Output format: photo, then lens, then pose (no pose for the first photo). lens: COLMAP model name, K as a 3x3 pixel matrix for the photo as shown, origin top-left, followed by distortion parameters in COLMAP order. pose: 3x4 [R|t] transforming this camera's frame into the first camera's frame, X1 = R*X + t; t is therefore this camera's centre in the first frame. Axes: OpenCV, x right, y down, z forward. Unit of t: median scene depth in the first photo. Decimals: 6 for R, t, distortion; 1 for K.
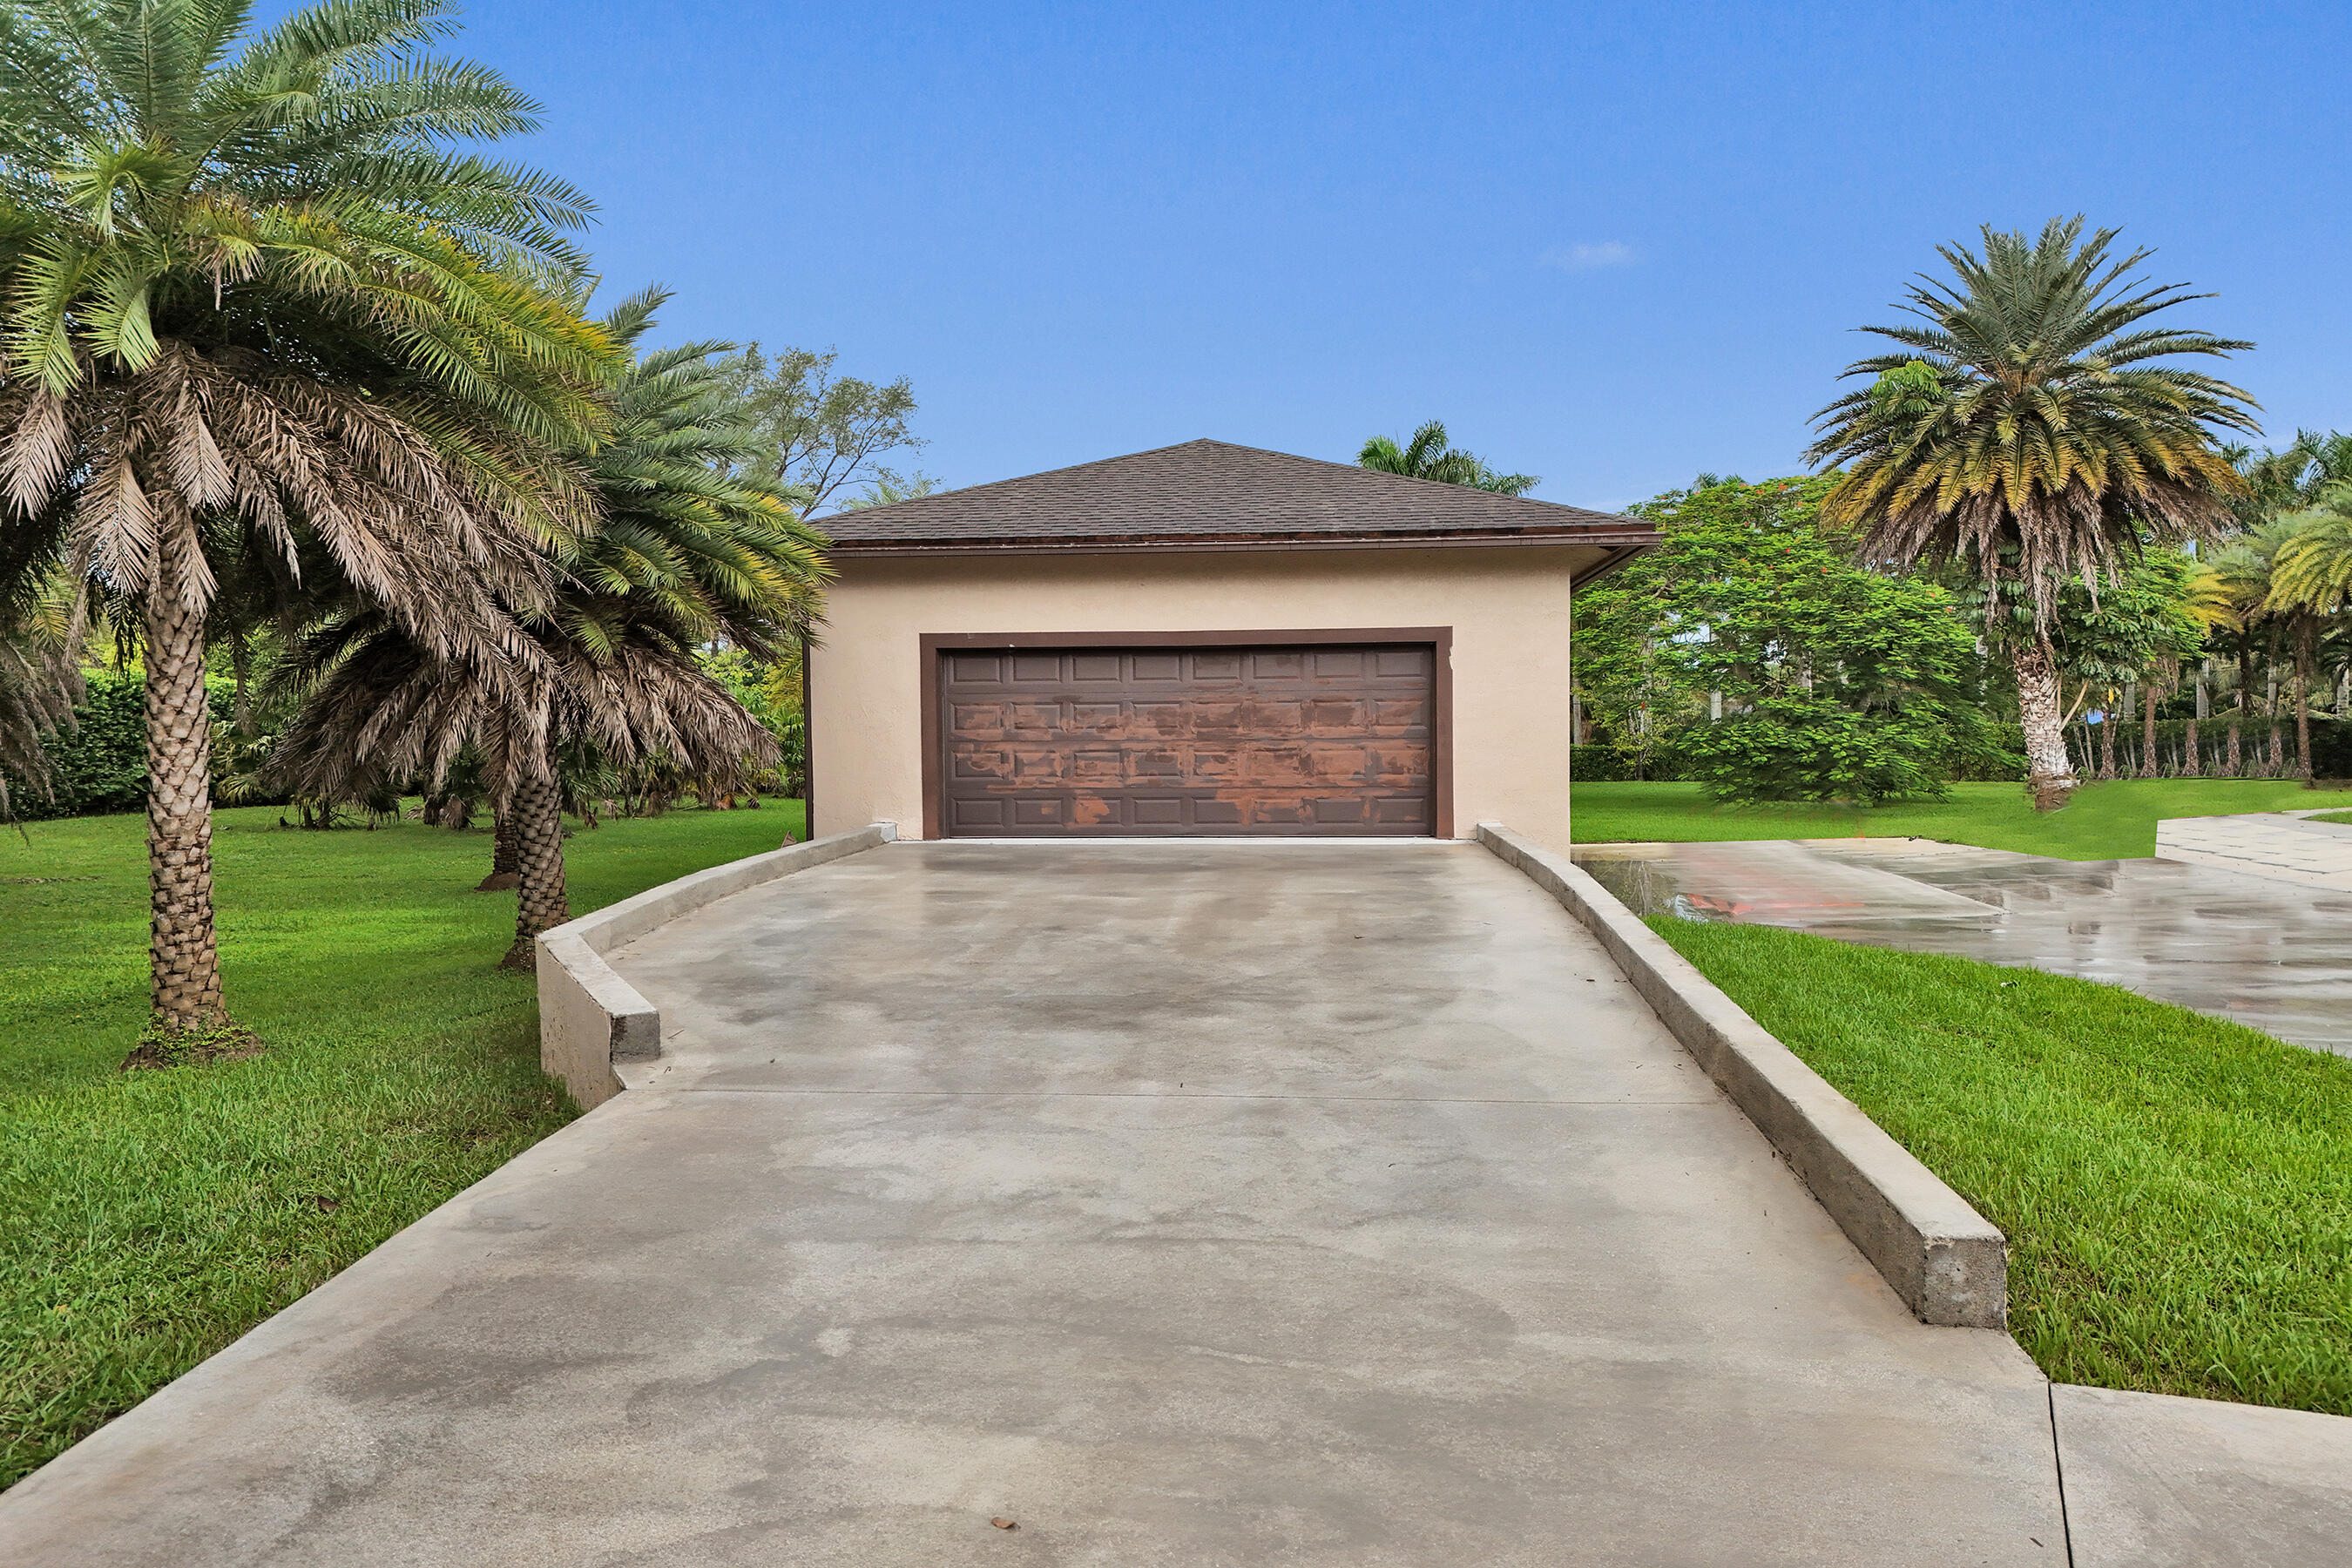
lens RADIAL K [[1702.6, 0, 1172.2], [0, 1702.6, 820.9], [0, 0, 1]] dist [0.080400, -0.104981]
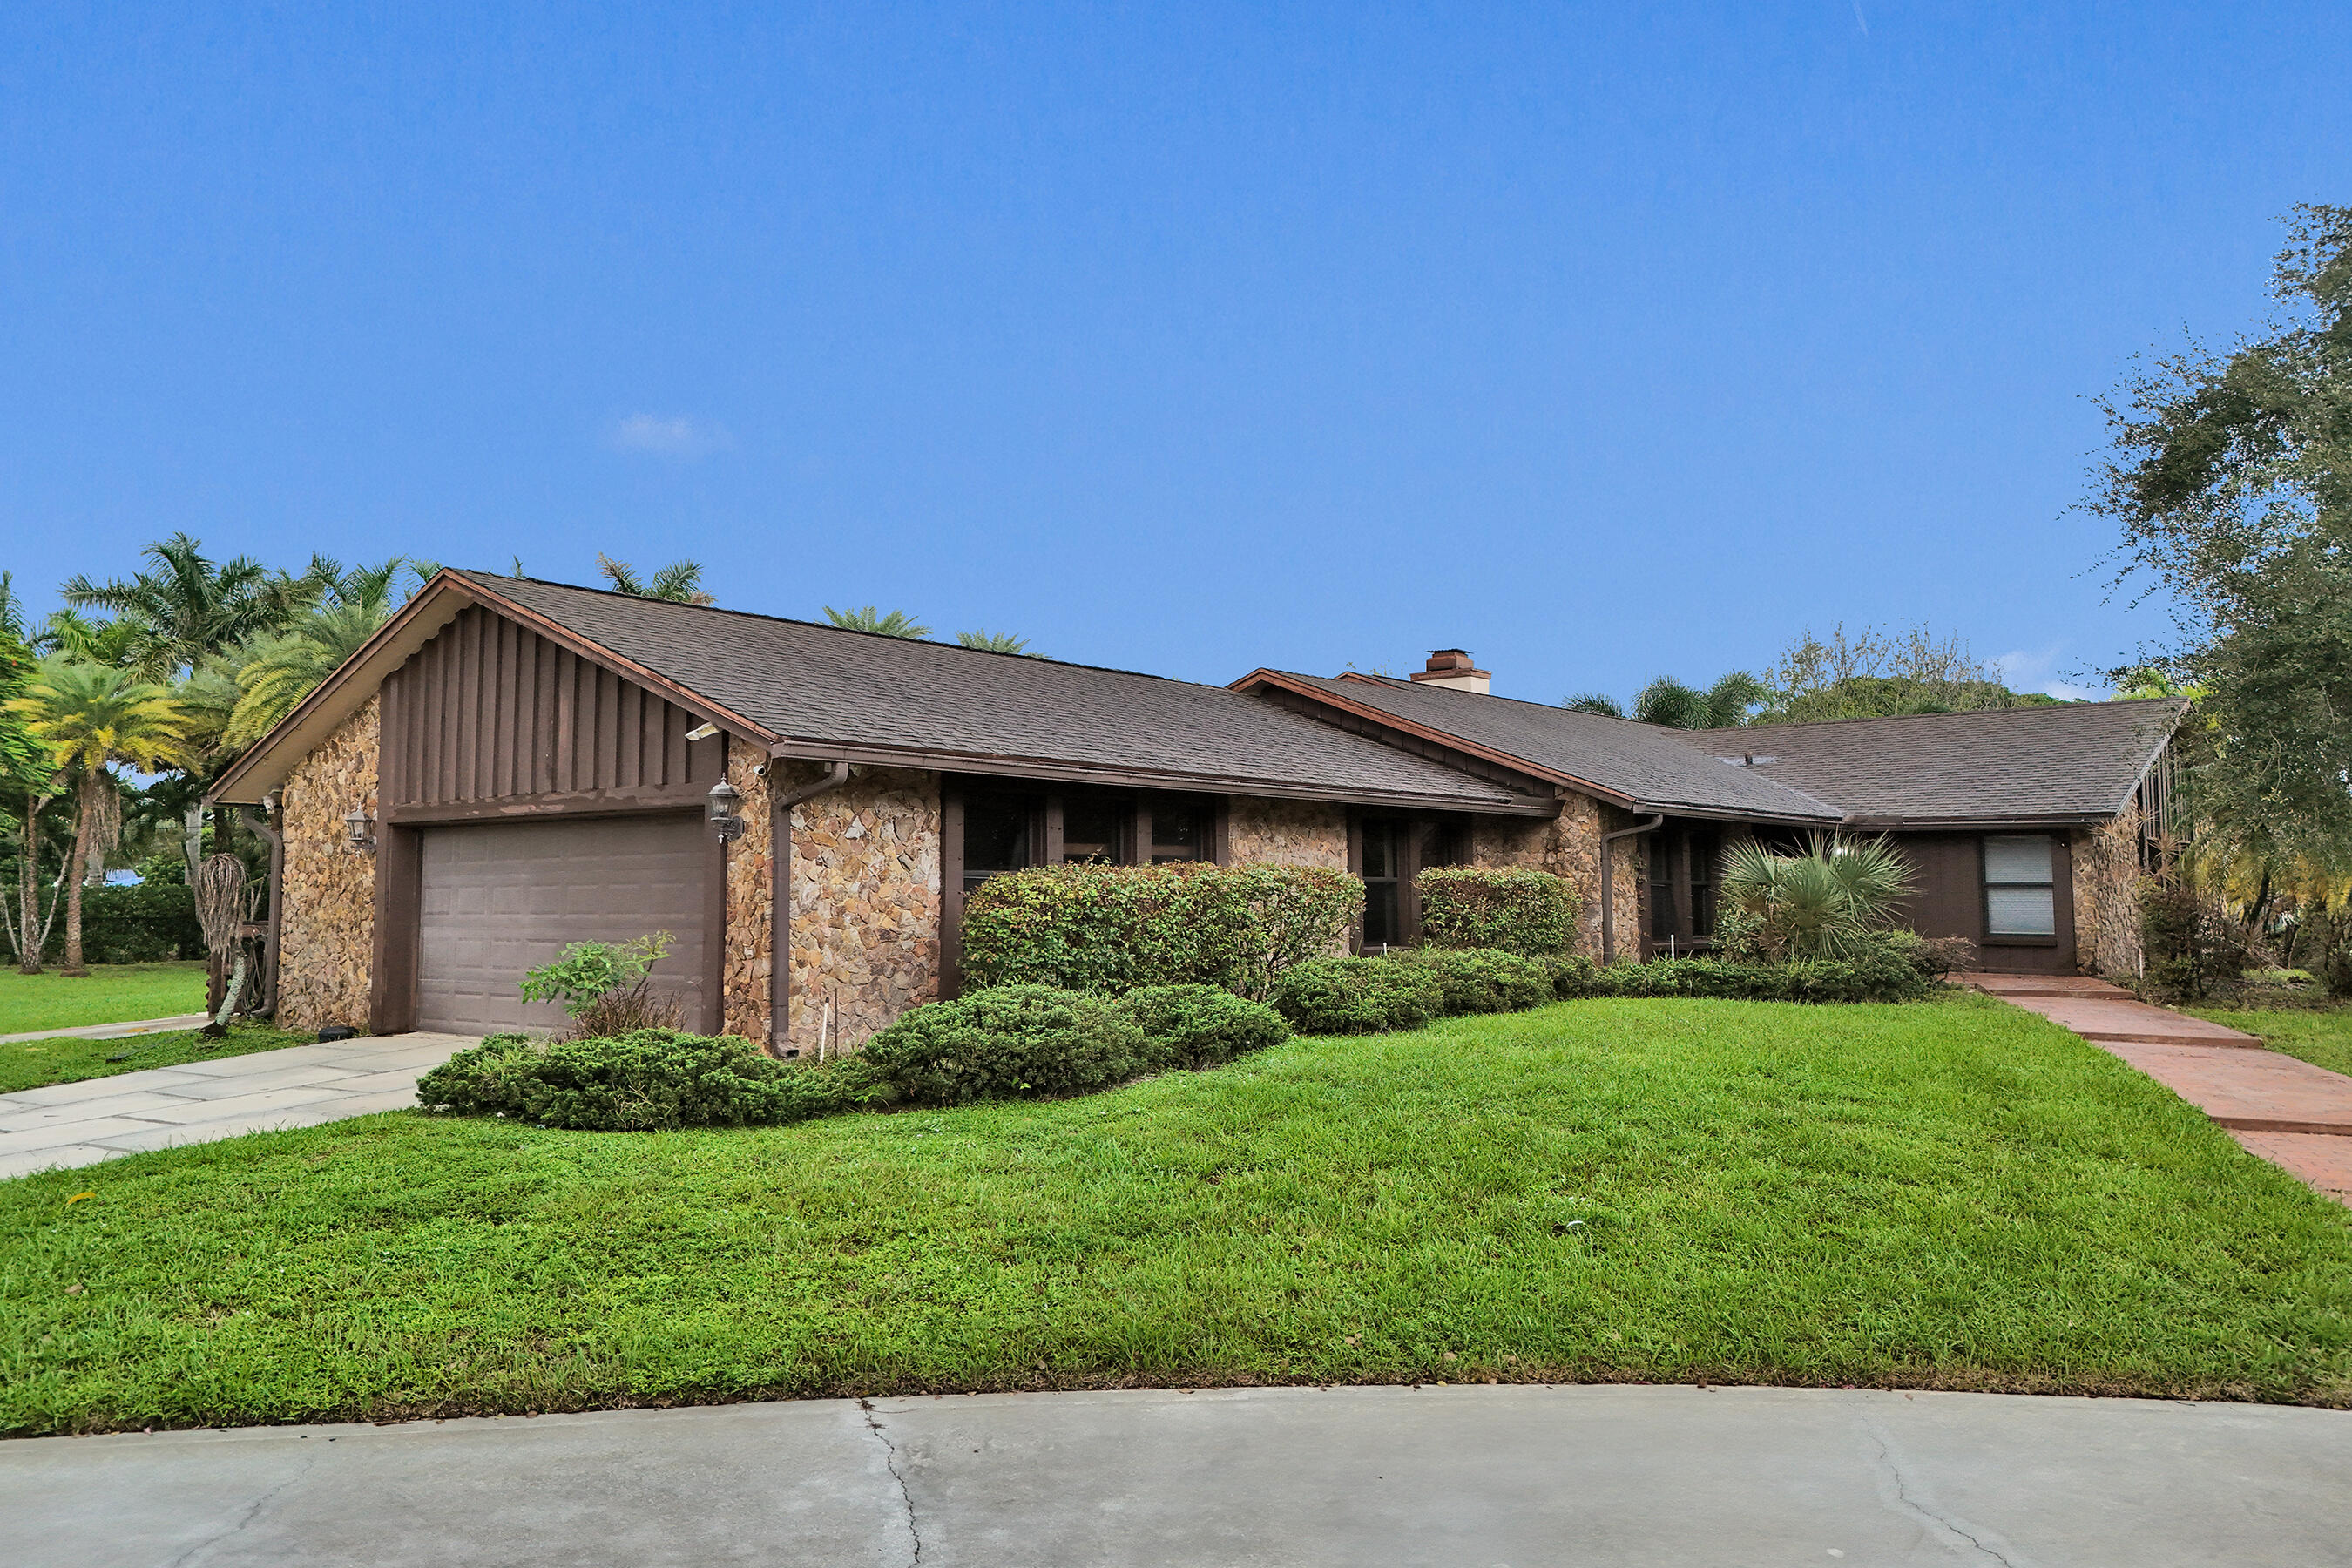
lens RADIAL K [[1693.9, 0, 1154.7], [0, 1693.9, 750.9], [0, 0, 1]] dist [0.074411, -0.082828]
pose [[0.574946, 0.077512, 0.814511, 0.768462], [0.034692, 0.992298, -0.118919, -0.038624], [-0.817455, 0.096629, 0.567829, 0.660261]]
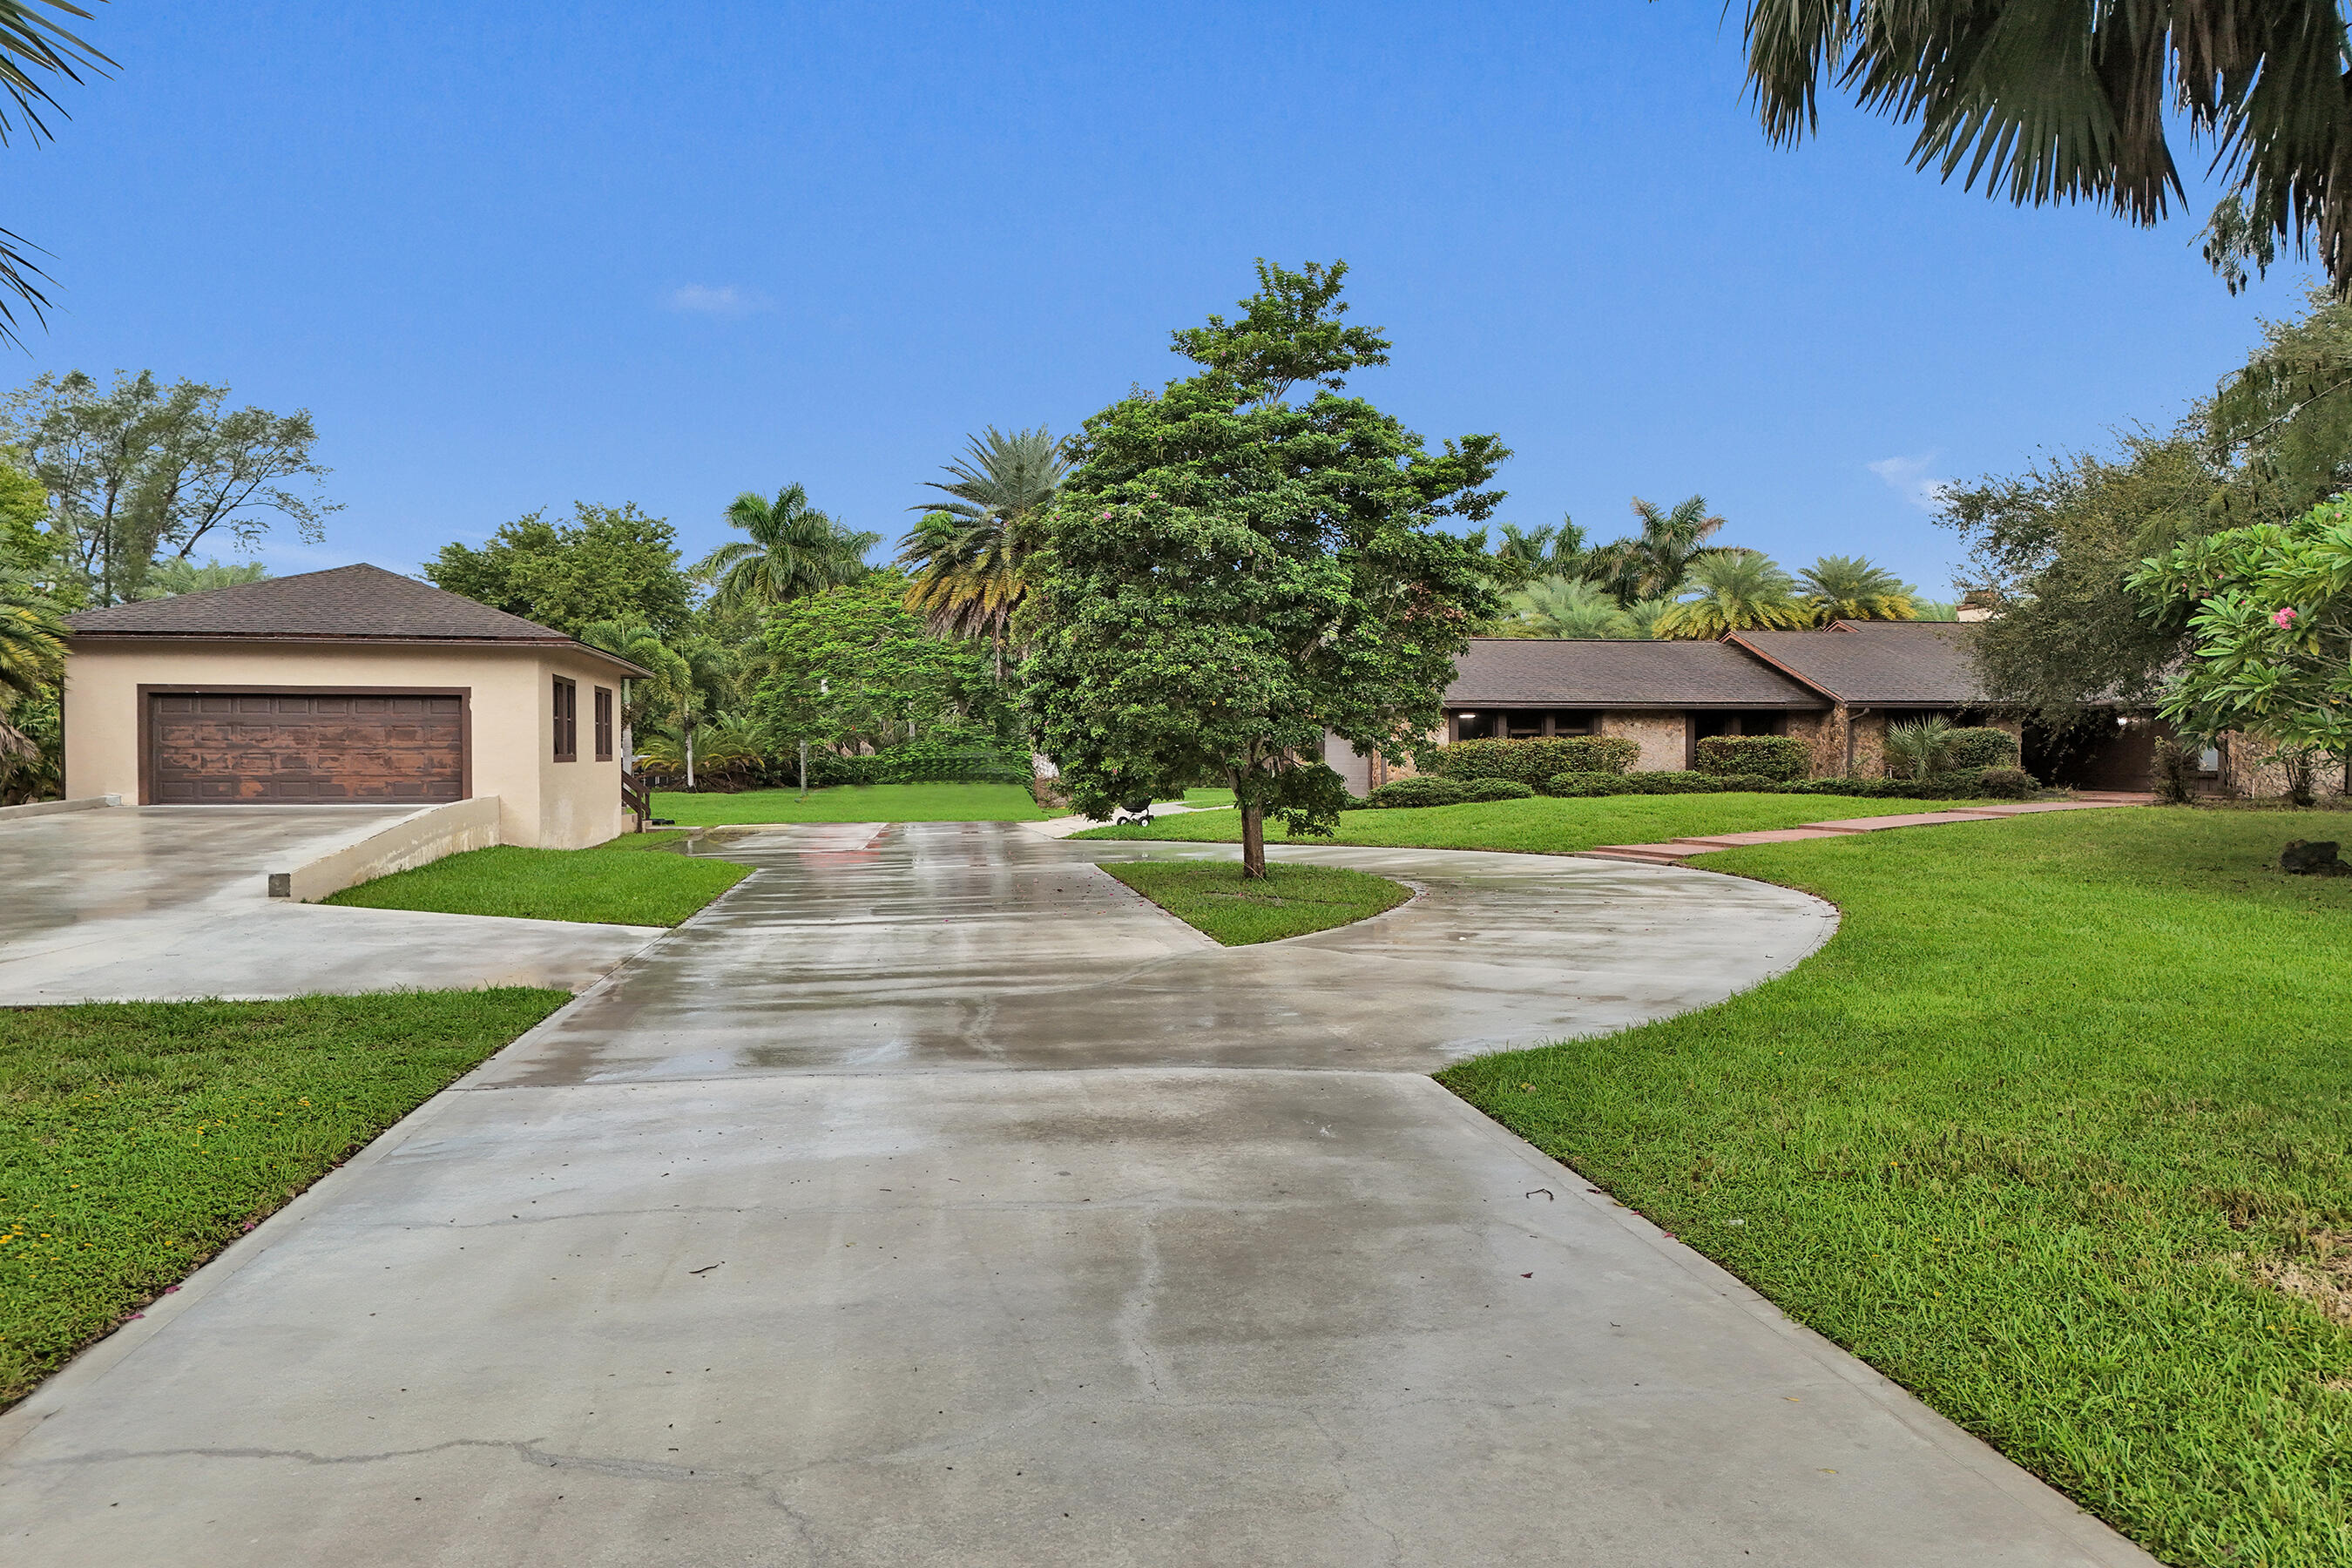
lens RADIAL K [[1717.4, 0, 1166.4], [0, 1717.4, 802.5], [0, 0, 1]] dist [0.110426, -0.128980]
pose [[0.965728, 0.000883, 0.259555, 0.386554], [0.003918, 0.999831, -0.017977, 0.043664], [-0.259527, 0.018378, 0.965561, -0.949581]]
